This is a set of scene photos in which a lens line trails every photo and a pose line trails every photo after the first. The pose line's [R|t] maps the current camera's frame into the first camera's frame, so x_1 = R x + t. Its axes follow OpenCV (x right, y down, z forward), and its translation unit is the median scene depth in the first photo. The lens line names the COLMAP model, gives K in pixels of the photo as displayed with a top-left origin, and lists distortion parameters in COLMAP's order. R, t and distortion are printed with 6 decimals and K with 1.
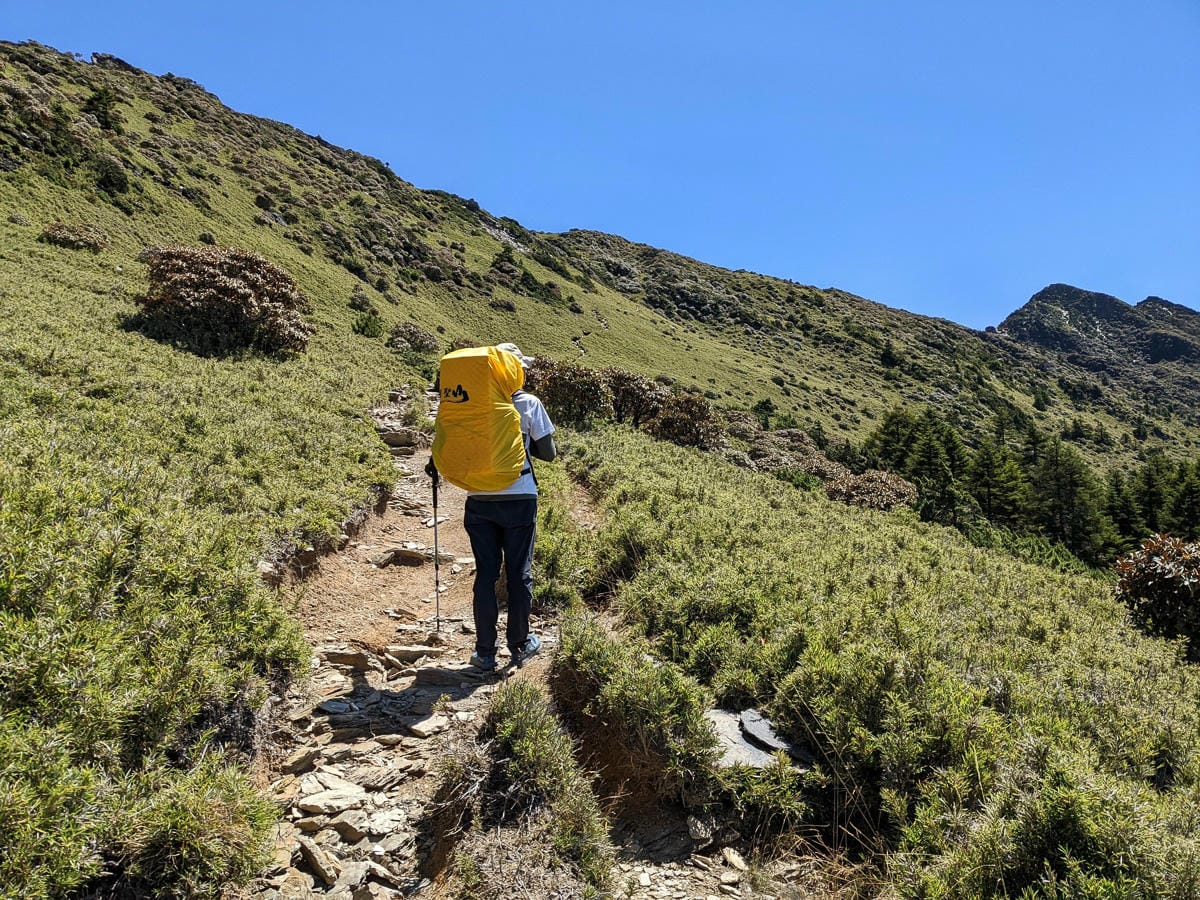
lens RADIAL K [[923.9, 0, 595.2], [0, 923.9, 457.3], [0, 0, 1]] dist [0.063427, -0.111285]
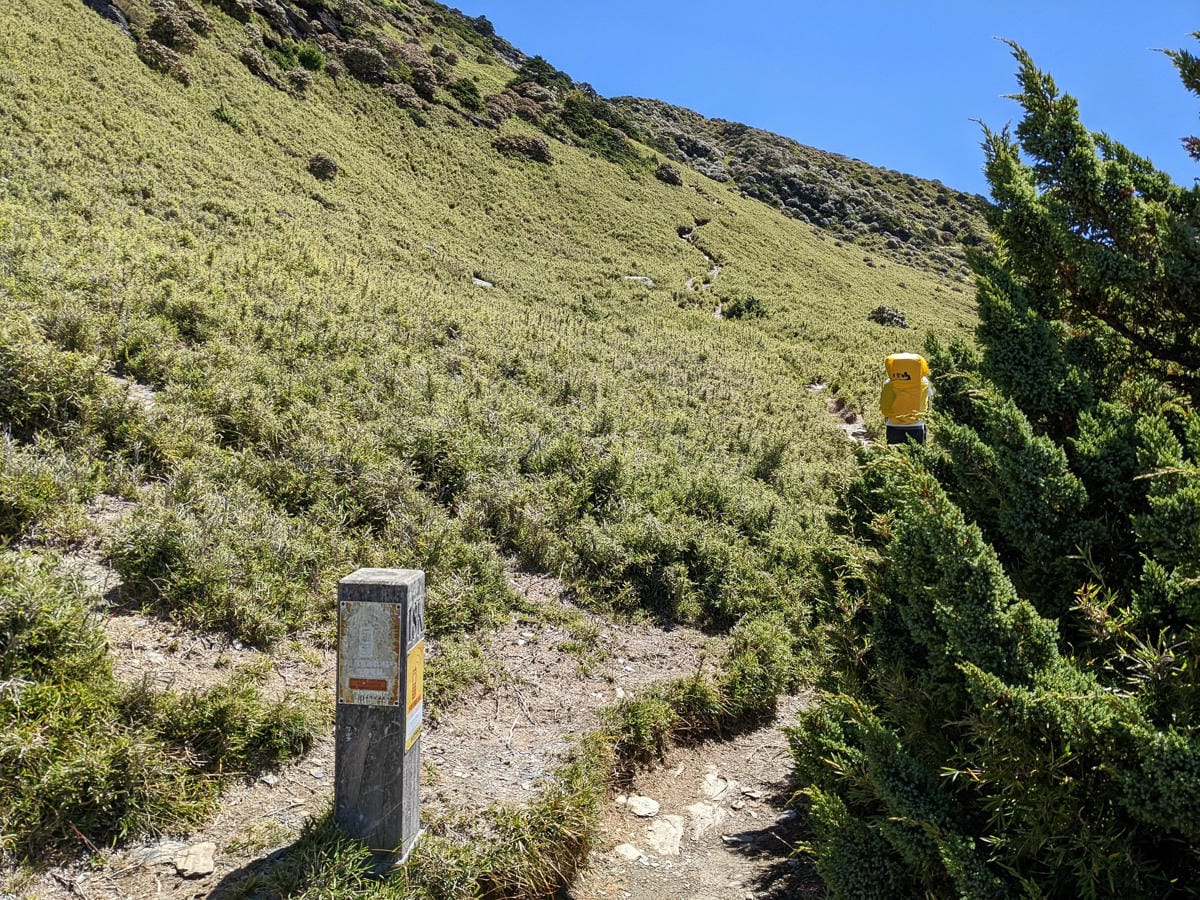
lens RADIAL K [[923.9, 0, 595.2], [0, 923.9, 457.3], [0, 0, 1]] dist [0.063427, -0.111285]
pose [[0.999018, 0.040066, -0.018905, -0.028654], [-0.038280, 0.995484, 0.086872, -0.032053], [0.022300, -0.086063, 0.996040, 0.307765]]
